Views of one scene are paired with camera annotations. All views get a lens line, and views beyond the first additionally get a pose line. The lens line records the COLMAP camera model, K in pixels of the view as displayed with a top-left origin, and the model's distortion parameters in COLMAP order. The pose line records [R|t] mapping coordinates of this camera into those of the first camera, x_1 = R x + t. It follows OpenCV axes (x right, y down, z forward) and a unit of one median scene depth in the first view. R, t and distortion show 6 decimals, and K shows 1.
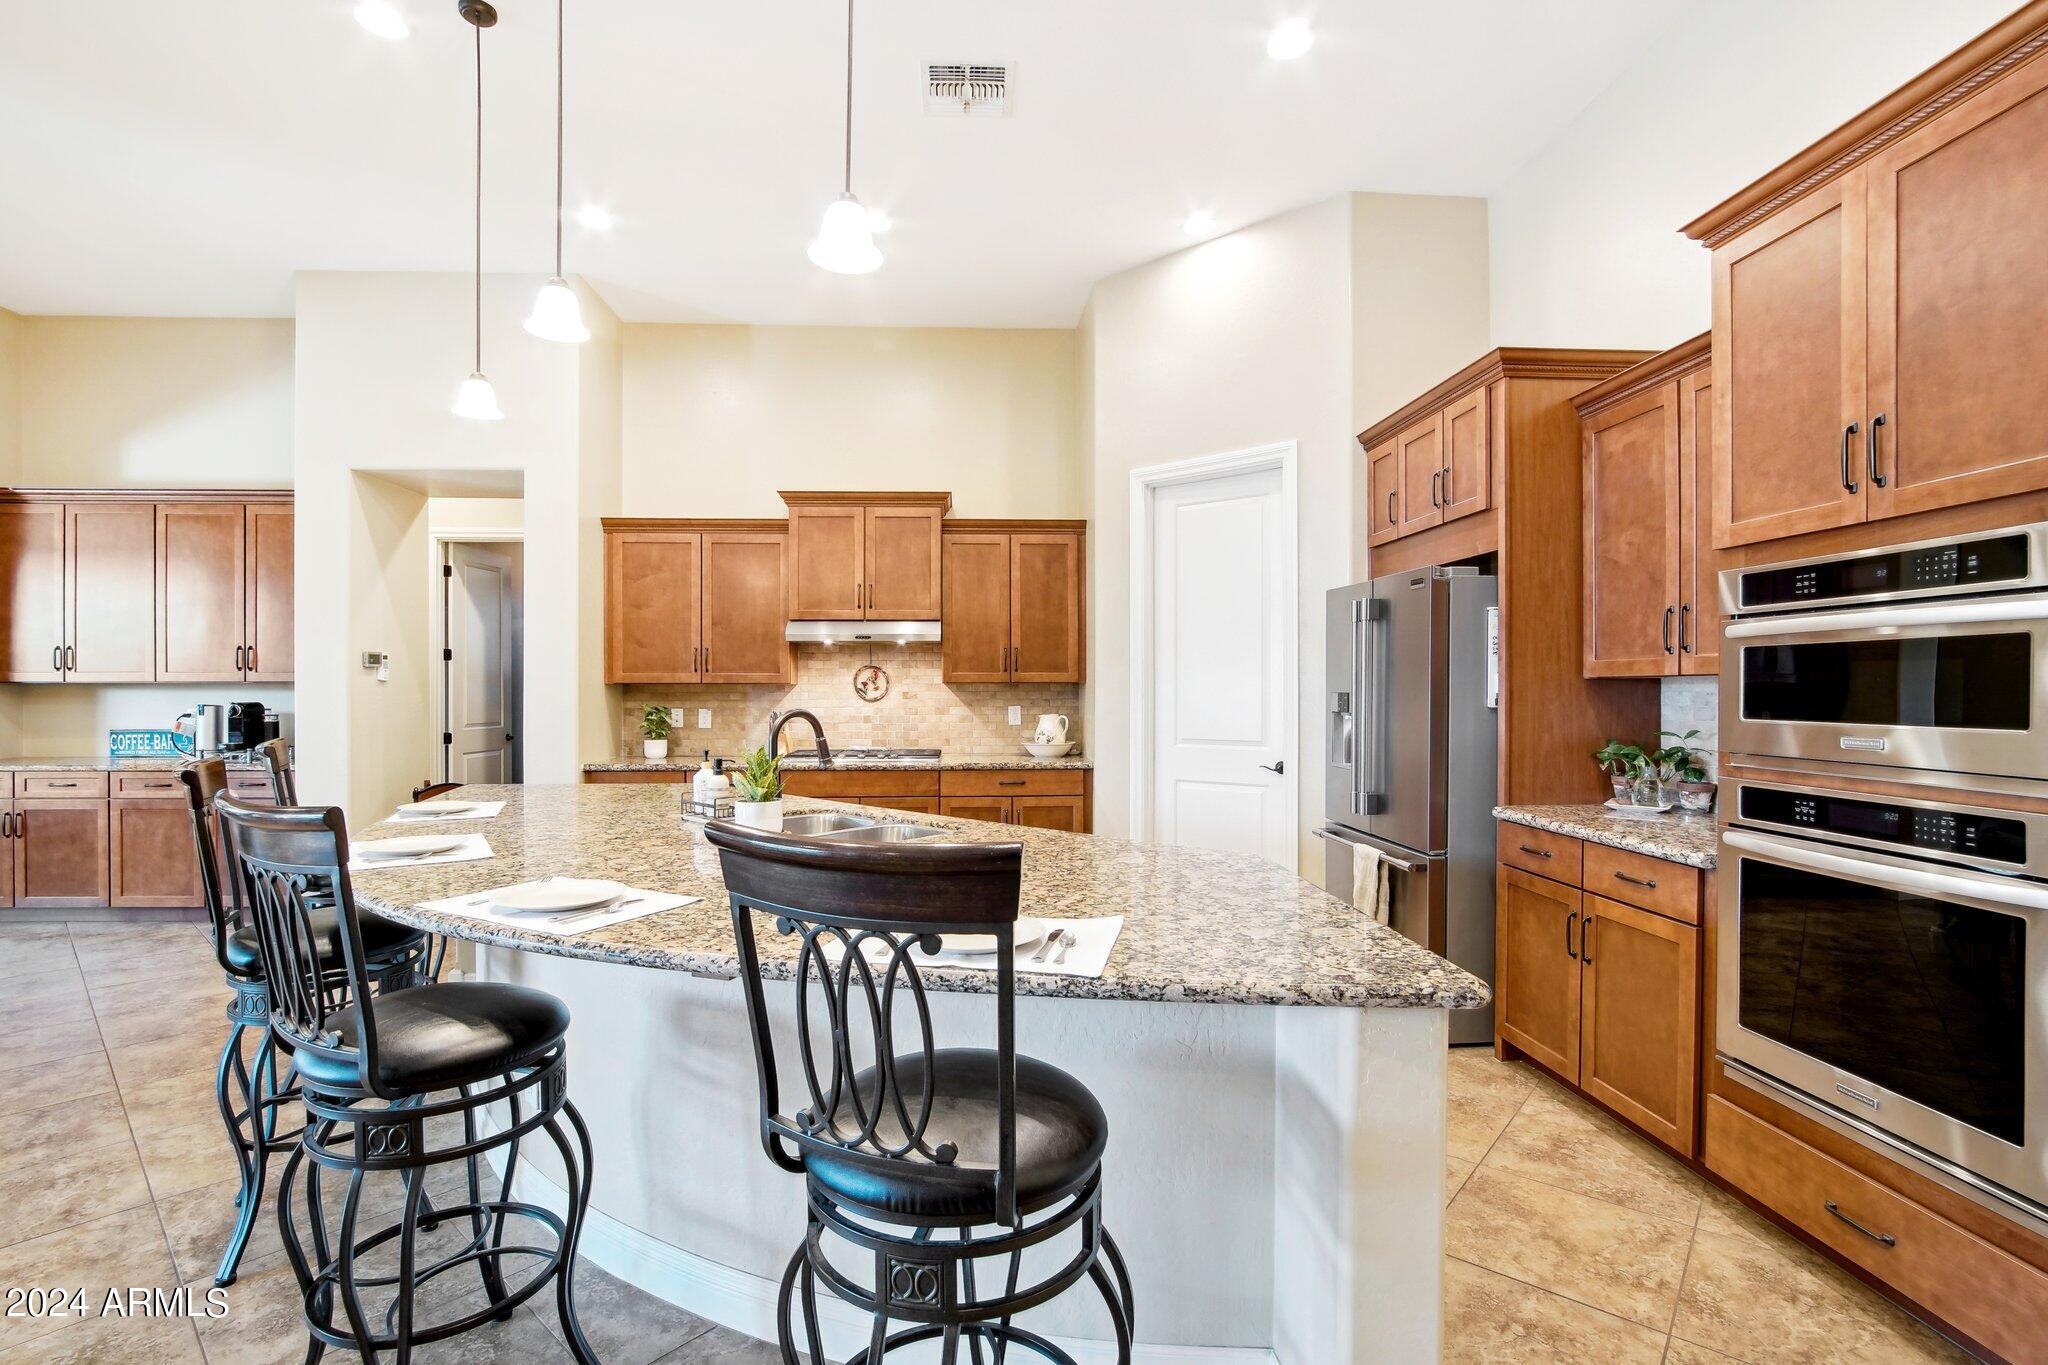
lens RADIAL K [[938.1, 0, 1017.7], [0, 938.1, 695.3], [0, 0, 1]] dist [-0.025424, 0.000244]
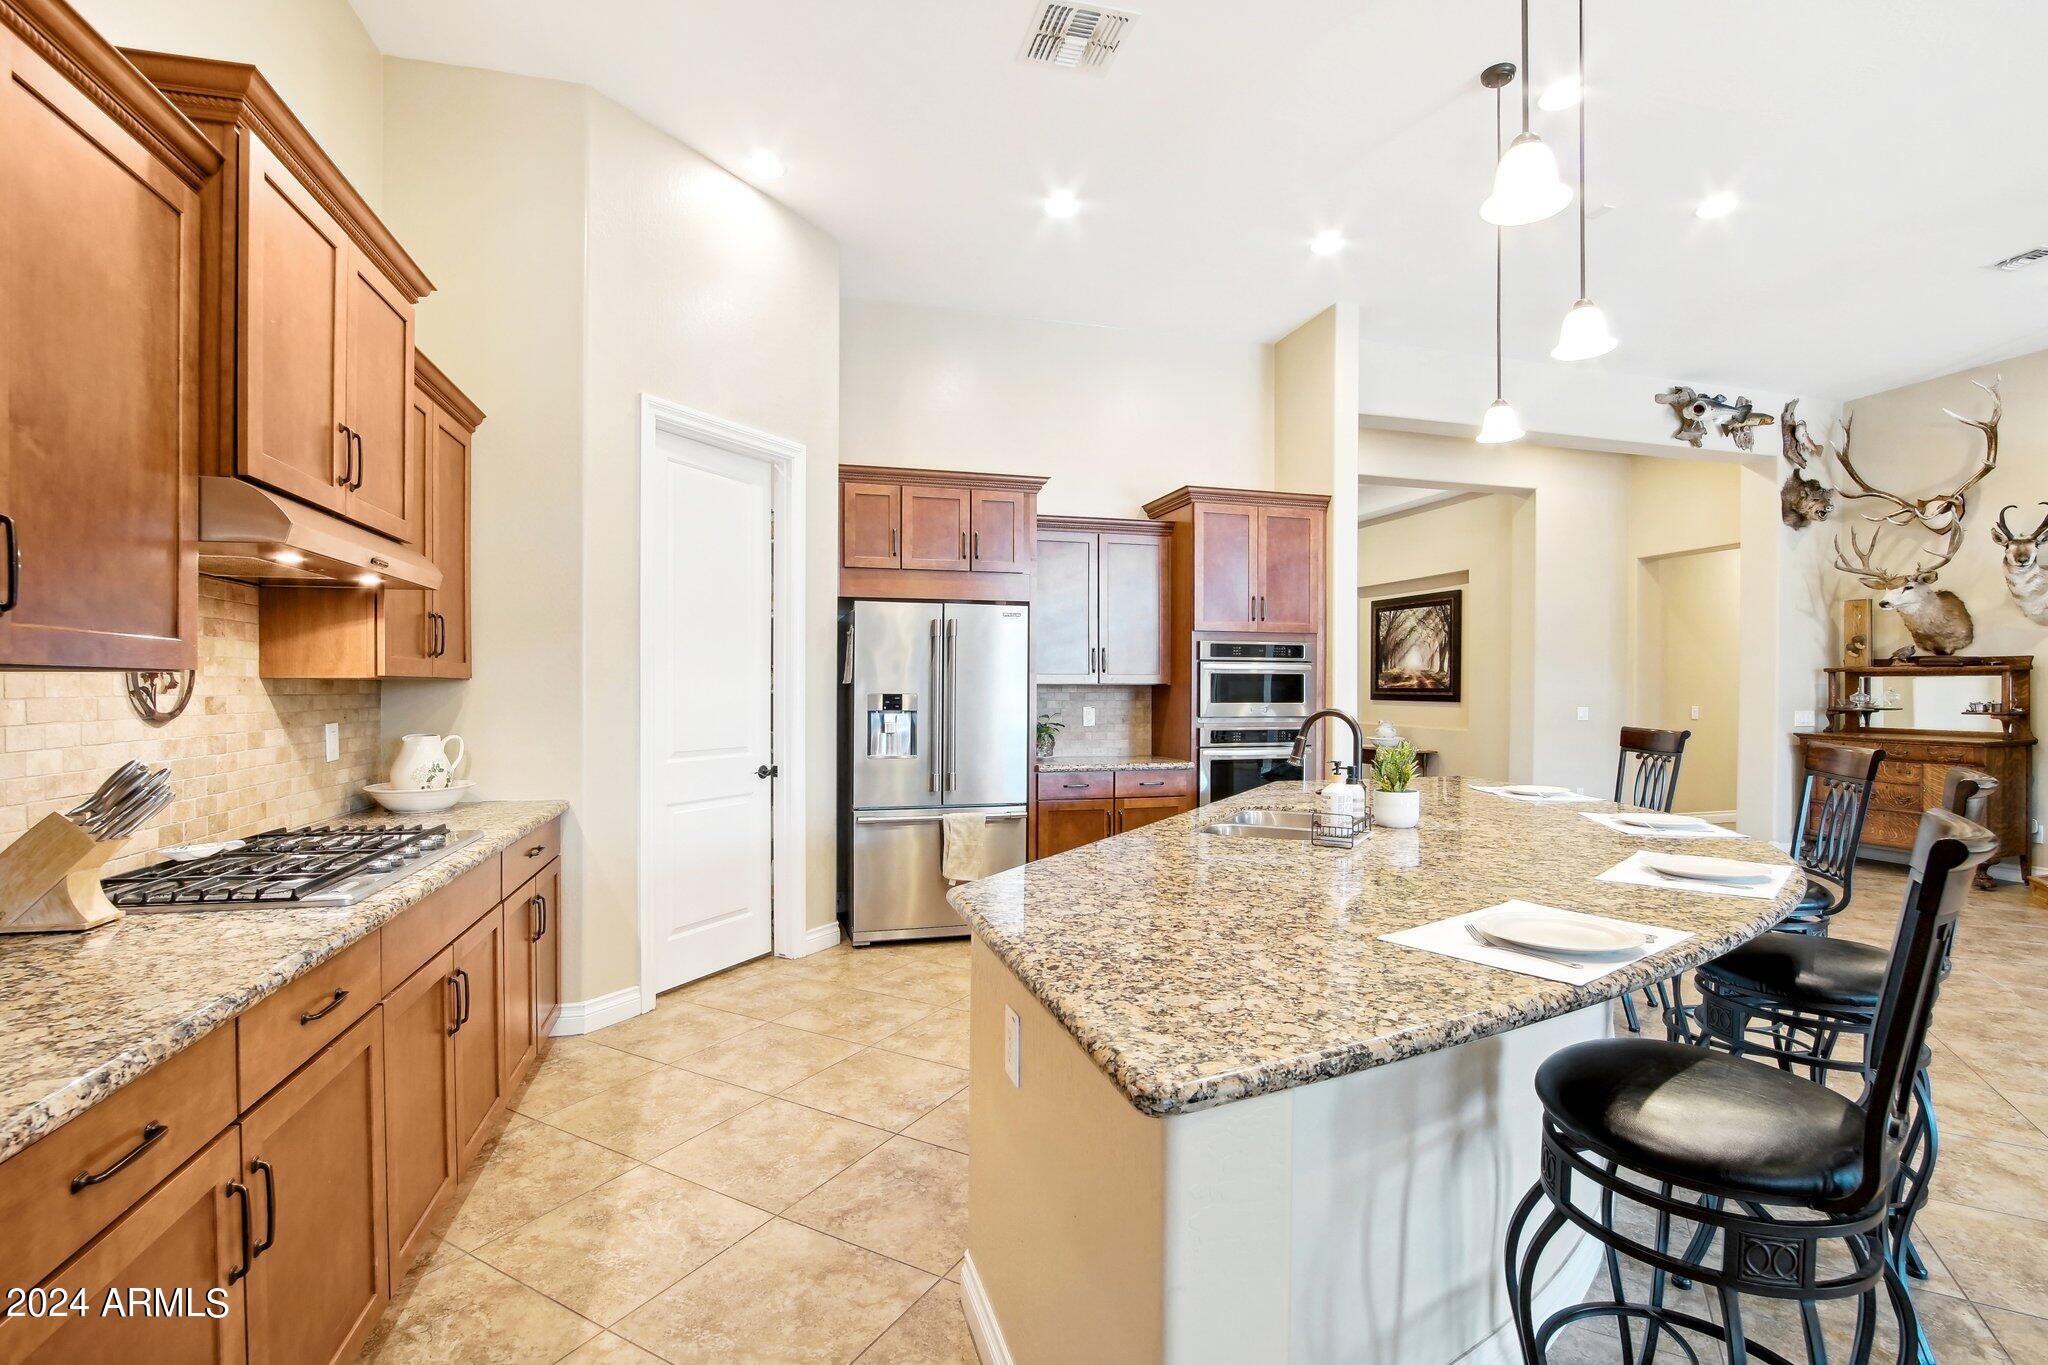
lens RADIAL K [[938.1, 0, 1024.2], [0, 938.1, 688.7], [0, 0, 1]] dist [-0.025424, 0.000244]
pose [[-0.210327, 0.002907, 0.977627, -0.613534], [0.005650, 0.999982, -0.001758, -0.004429], [-0.977615, 0.005154, -0.210340, 0.805535]]
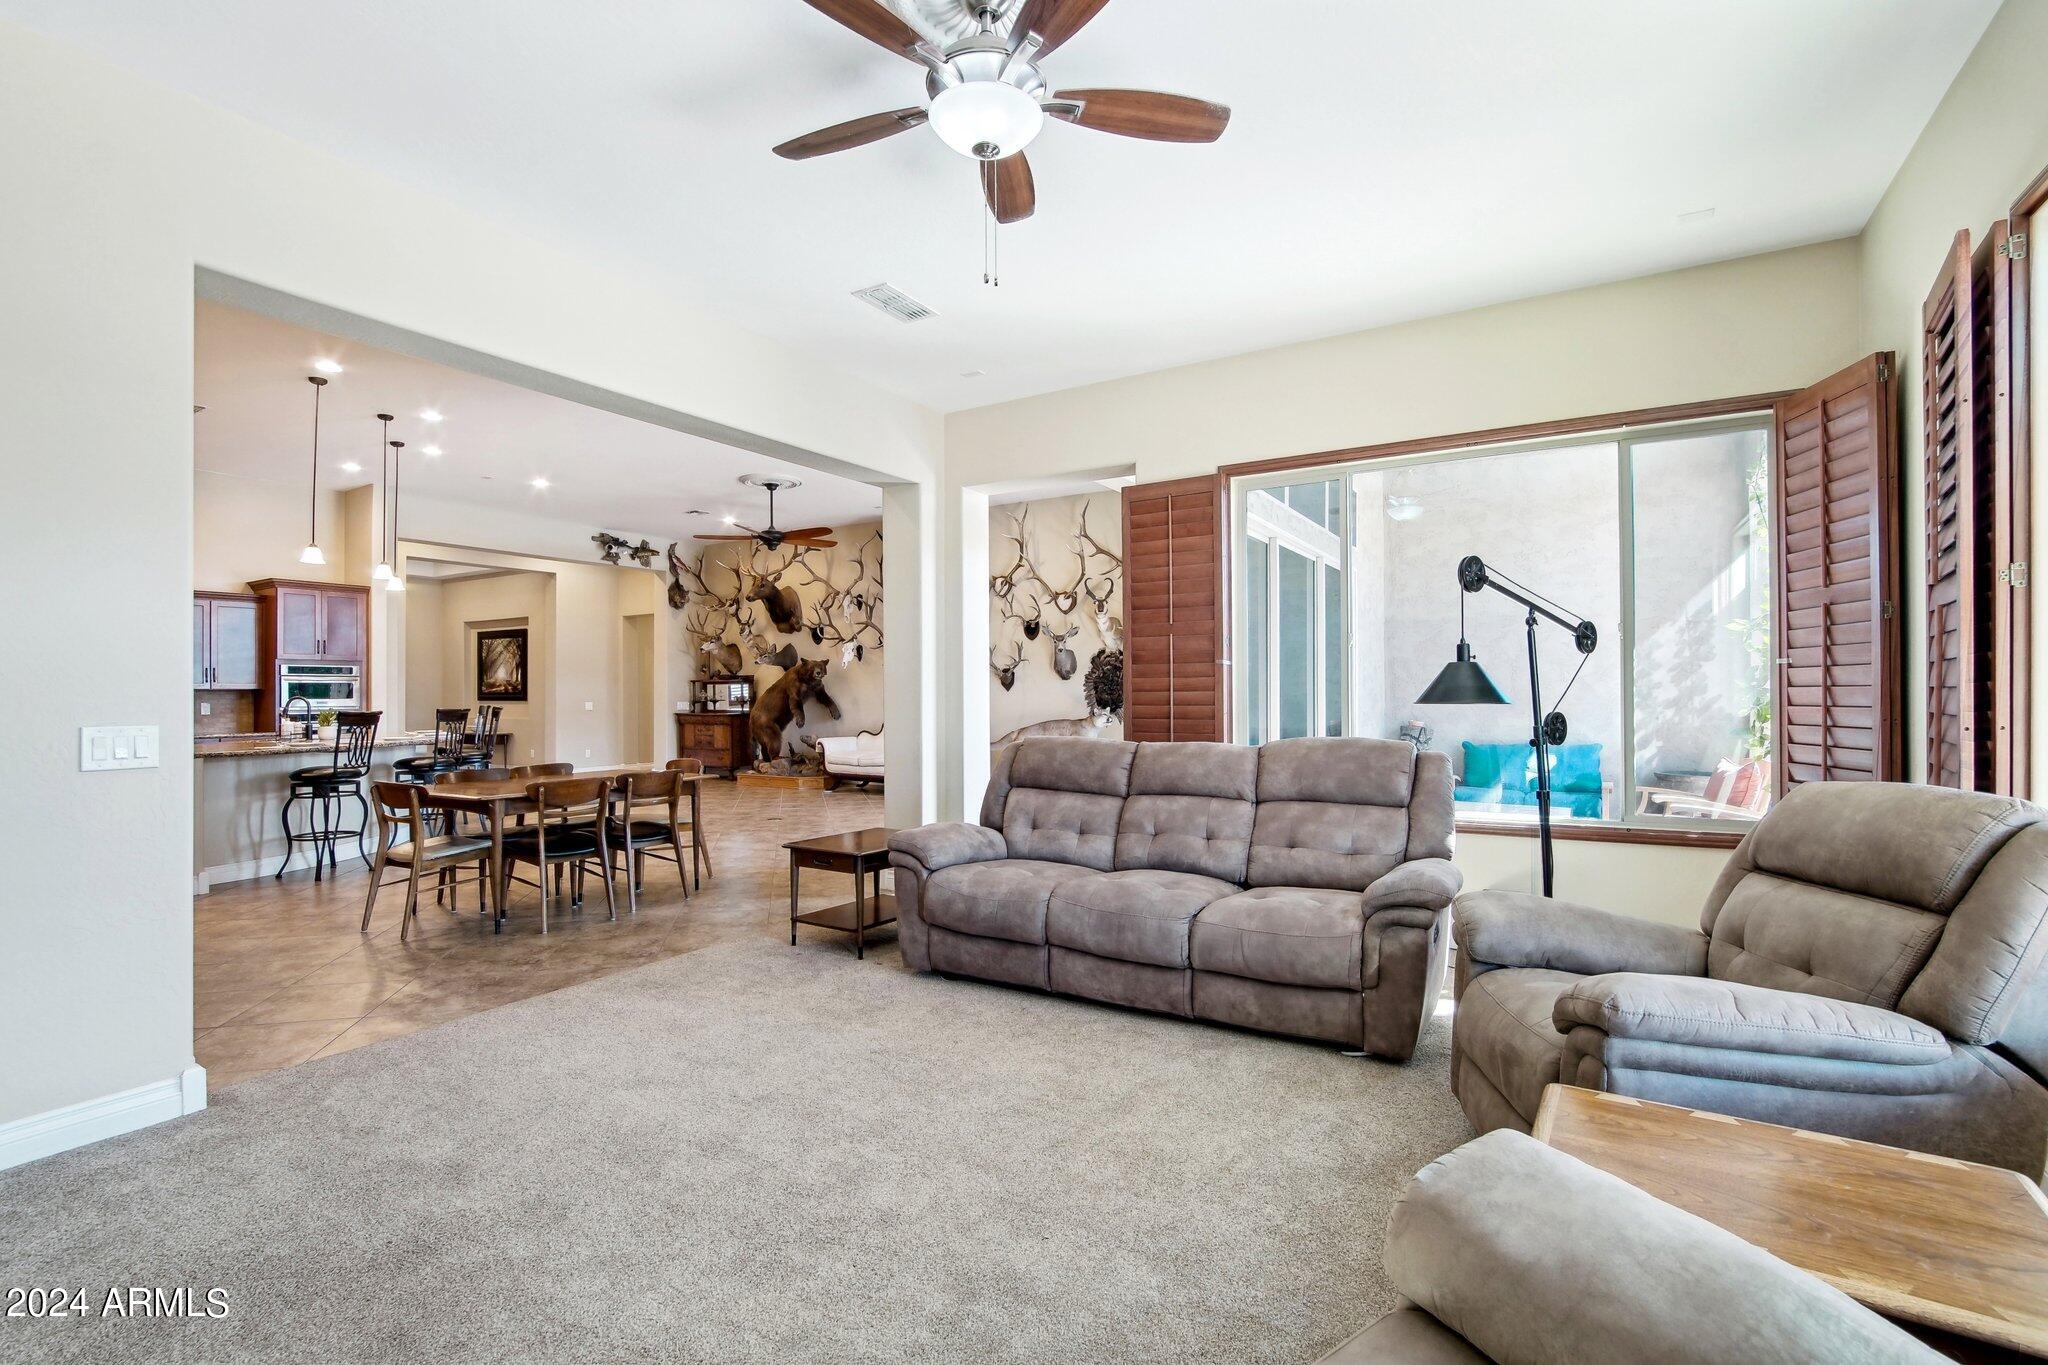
lens RADIAL K [[938.1, 0, 991.6], [0, 938.1, 682.0], [0, 0, 1]] dist [-0.025424, 0.000244]
pose [[-0.805882, 0.017290, 0.591824, -1.818022], [0.014309, 0.999850, -0.009726, 0.013919], [-0.591904, 0.000631, -0.806008, 1.032318]]
